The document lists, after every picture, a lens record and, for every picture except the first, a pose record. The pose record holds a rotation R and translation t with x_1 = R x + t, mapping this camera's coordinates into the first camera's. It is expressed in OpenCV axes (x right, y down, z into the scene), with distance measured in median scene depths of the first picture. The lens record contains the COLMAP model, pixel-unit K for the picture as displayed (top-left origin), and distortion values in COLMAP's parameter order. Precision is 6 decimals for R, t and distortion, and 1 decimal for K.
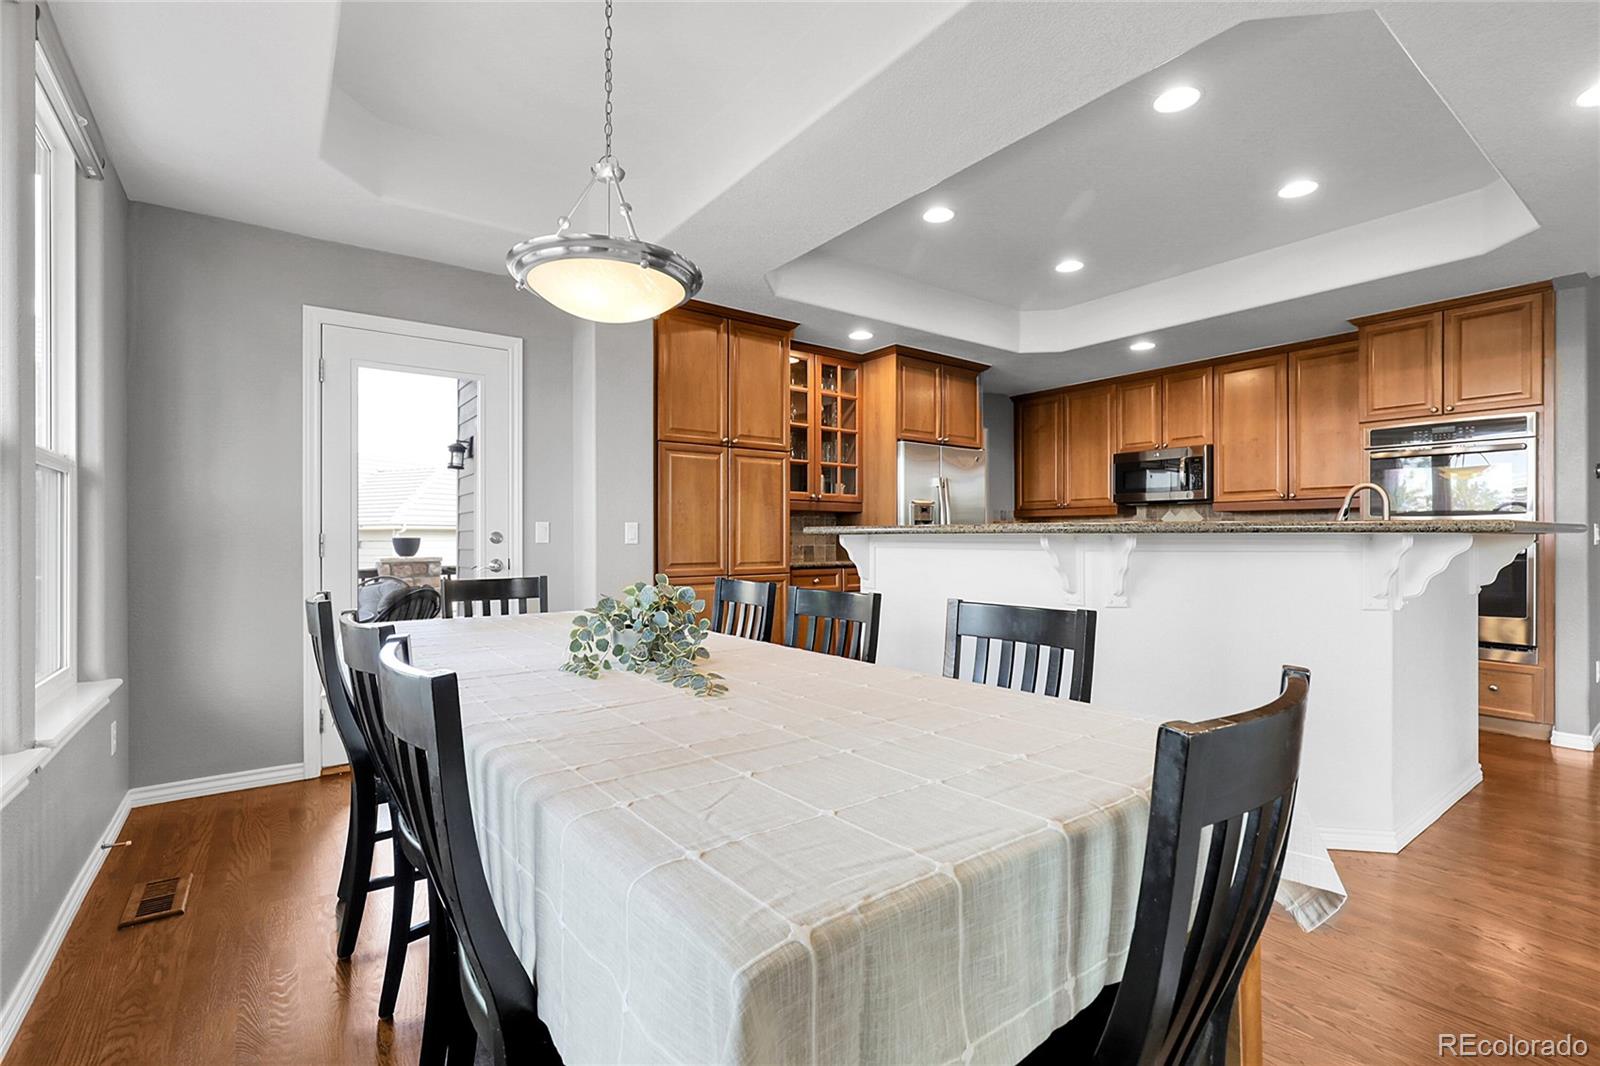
lens RADIAL K [[715.8, 0, 800.0], [0, 715.8, 533.0], [0, 0, 1]] dist [-0.001842, 0.000014]
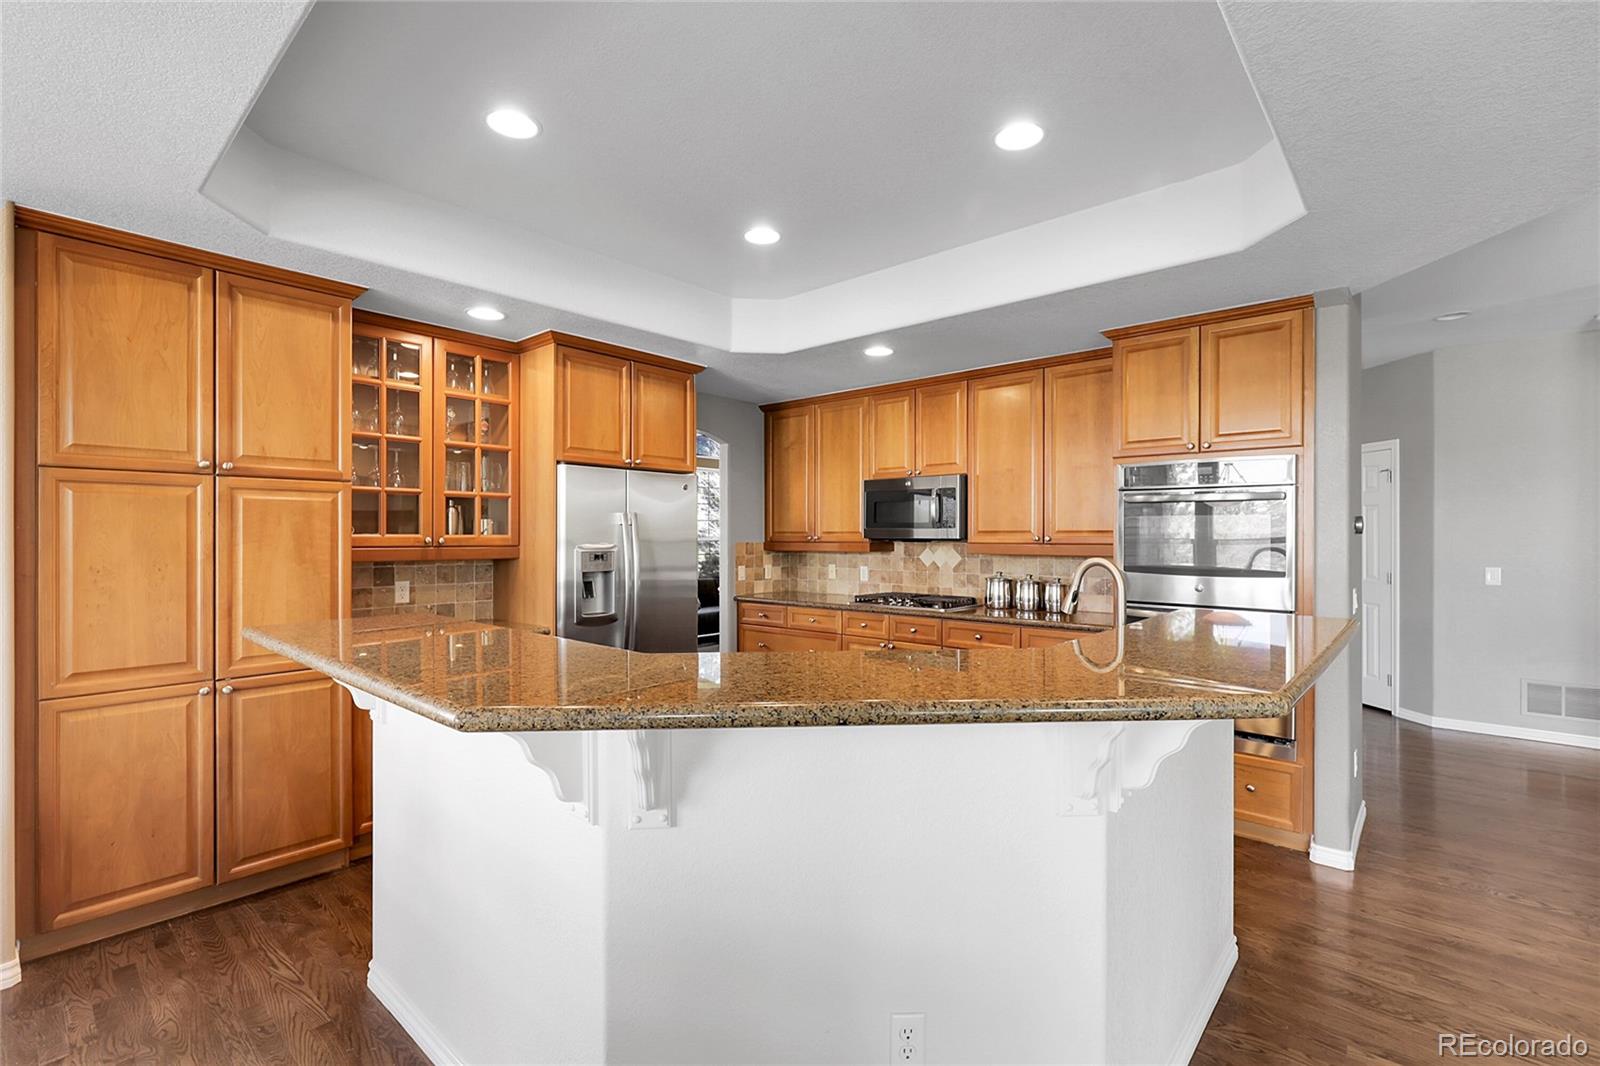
lens RADIAL K [[715.8, 0, 800.0], [0, 715.8, 533.0], [0, 0, 1]] dist [-0.001842, 0.000014]
pose [[0.978166, 0.001076, 0.207822, 0.230542], [-0.001782, 0.999993, 0.003211, -0.061541], [-0.207818, -0.003511, 0.978161, 0.239514]]
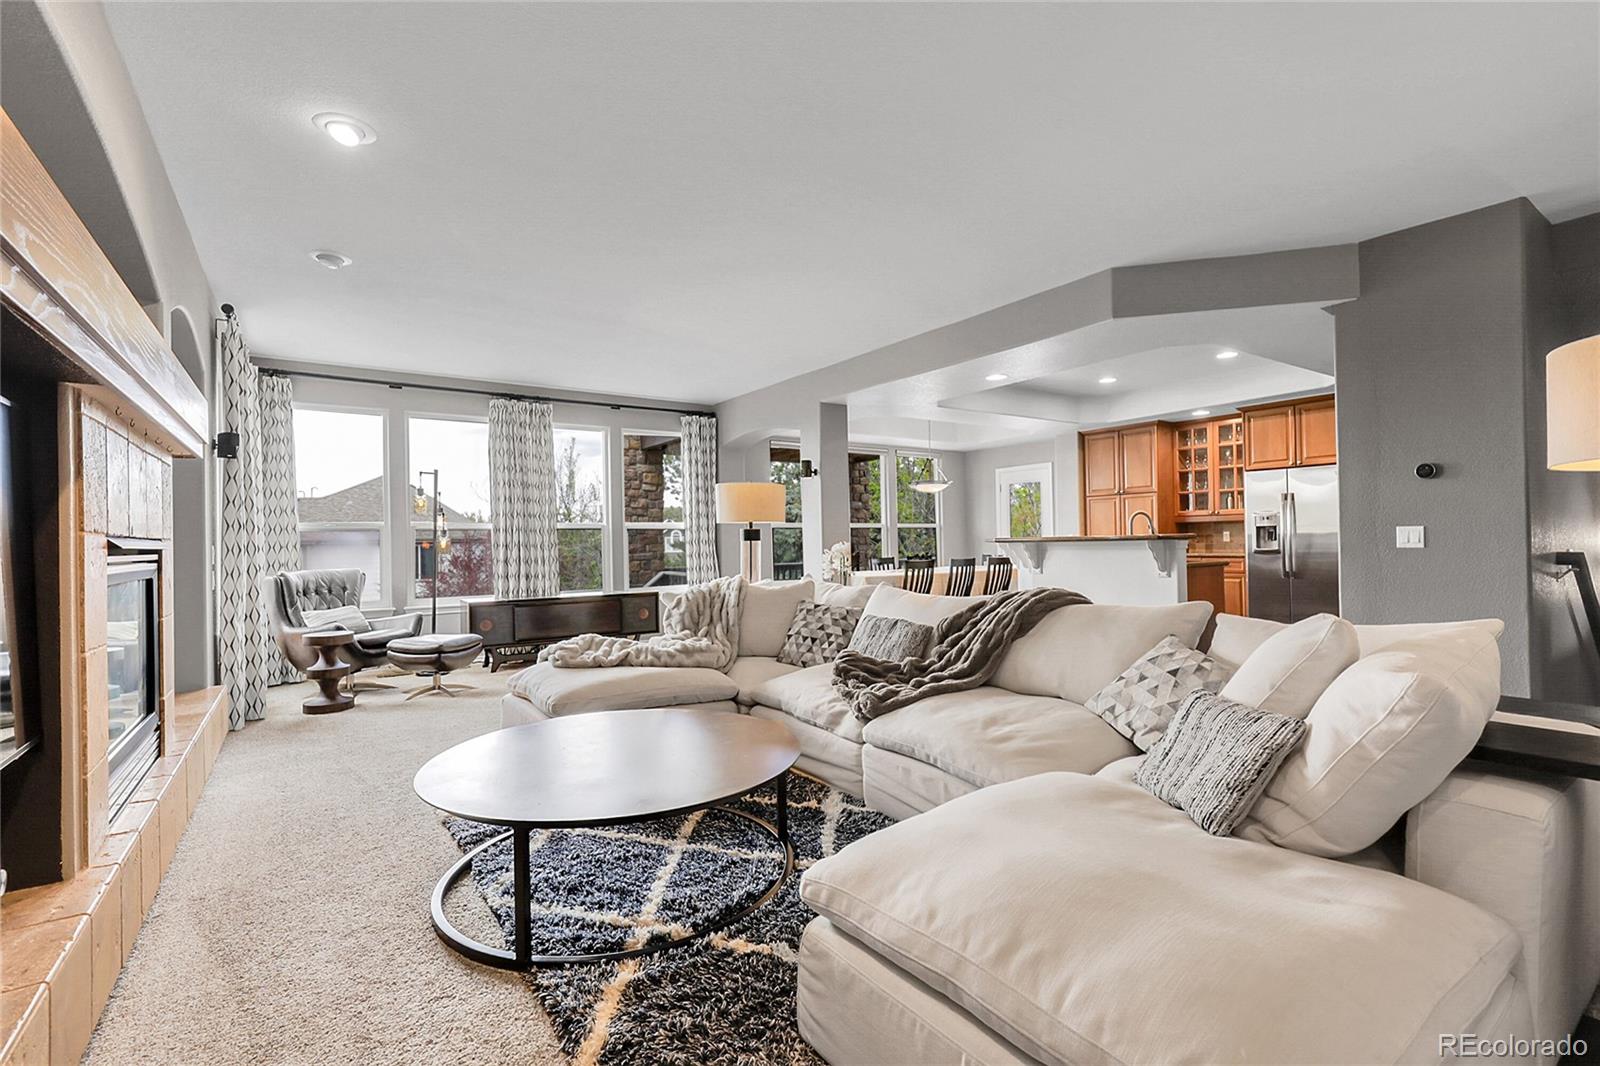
lens RADIAL K [[714.9, 0, 800.0], [0, 714.9, 533.0], [0, 0, 1]] dist [-0.008060, -0.000281]
pose [[-0.041529, -0.011412, -0.999072, 1.640136], [0.024286, 0.999628, -0.012428, -0.008503], [0.998842, -0.024780, -0.041236, 0.158121]]
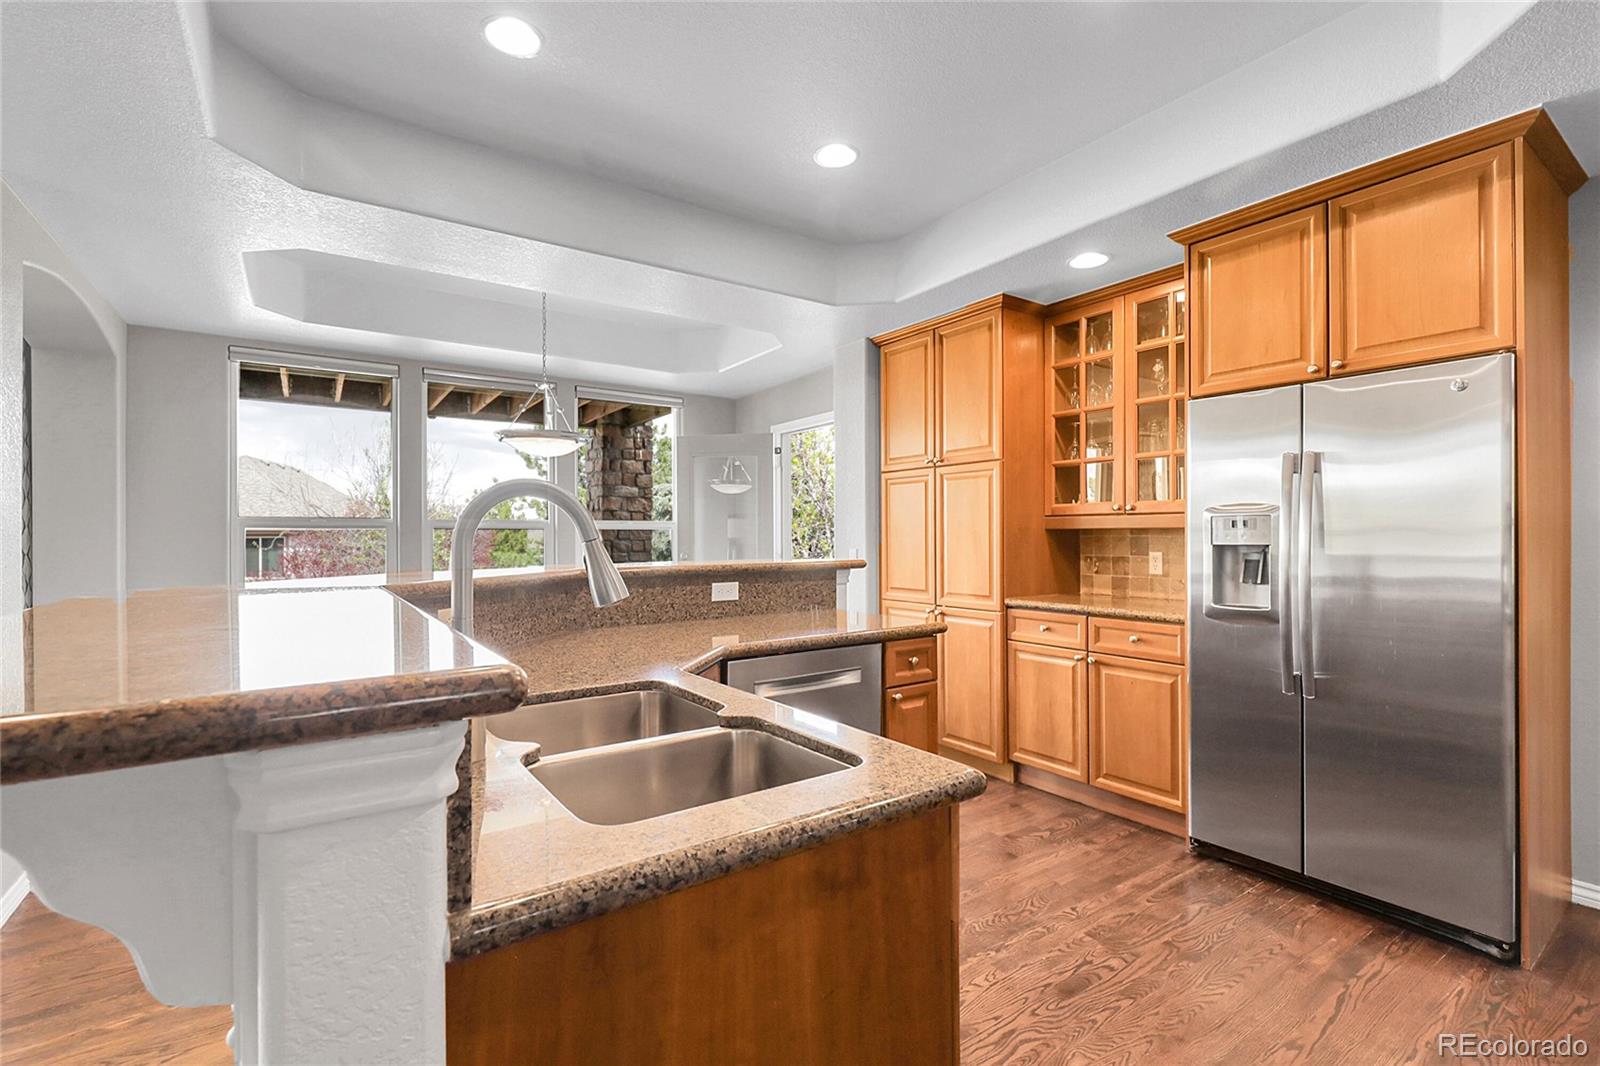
lens RADIAL K [[715.8, 0, 800.0], [0, 715.8, 533.0], [0, 0, 1]] dist [-0.001842, 0.000014]
pose [[-0.029660, -0.006405, -0.999540, 0.711337], [0.006823, 0.999955, -0.006610, -0.024470], [0.999537, -0.007016, -0.029615, 0.724401]]
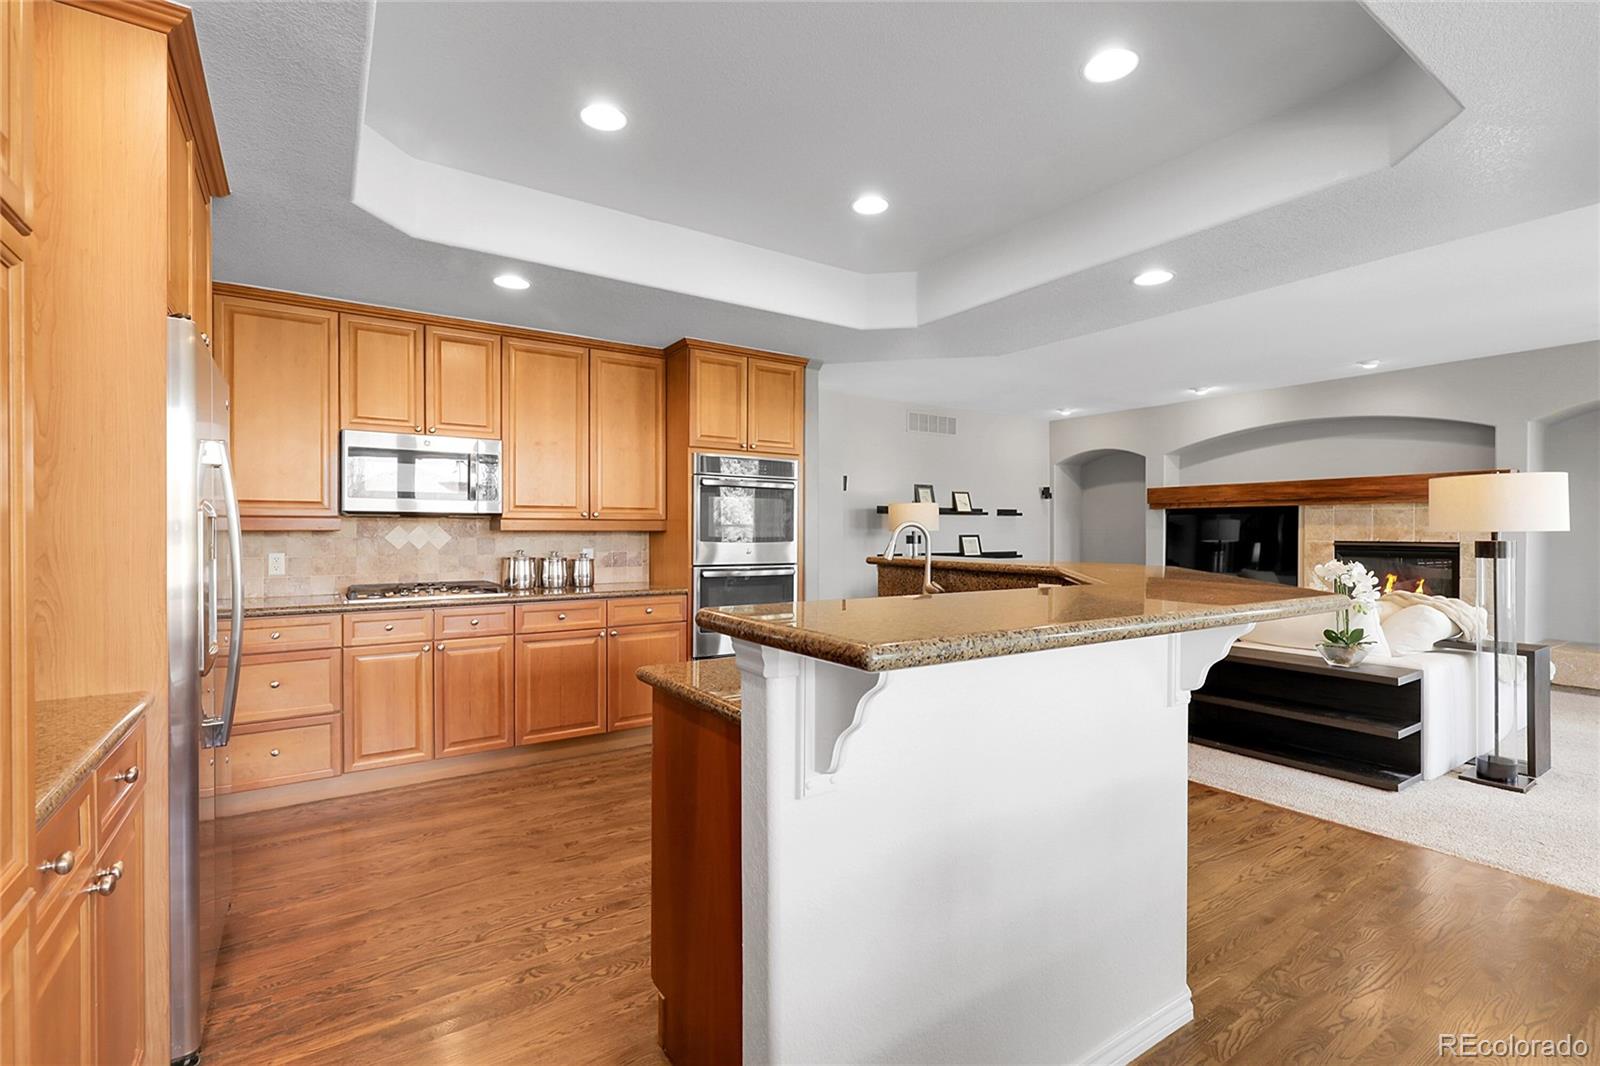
lens RADIAL K [[715.8, 0, 800.0], [0, 715.8, 533.0], [0, 0, 1]] dist [-0.001842, 0.000014]
pose [[0.040684, -0.002156, 0.999170, -0.171006], [-0.005716, 0.999981, 0.002390, -0.033741], [-0.999156, -0.005809, 0.040671, 0.716611]]
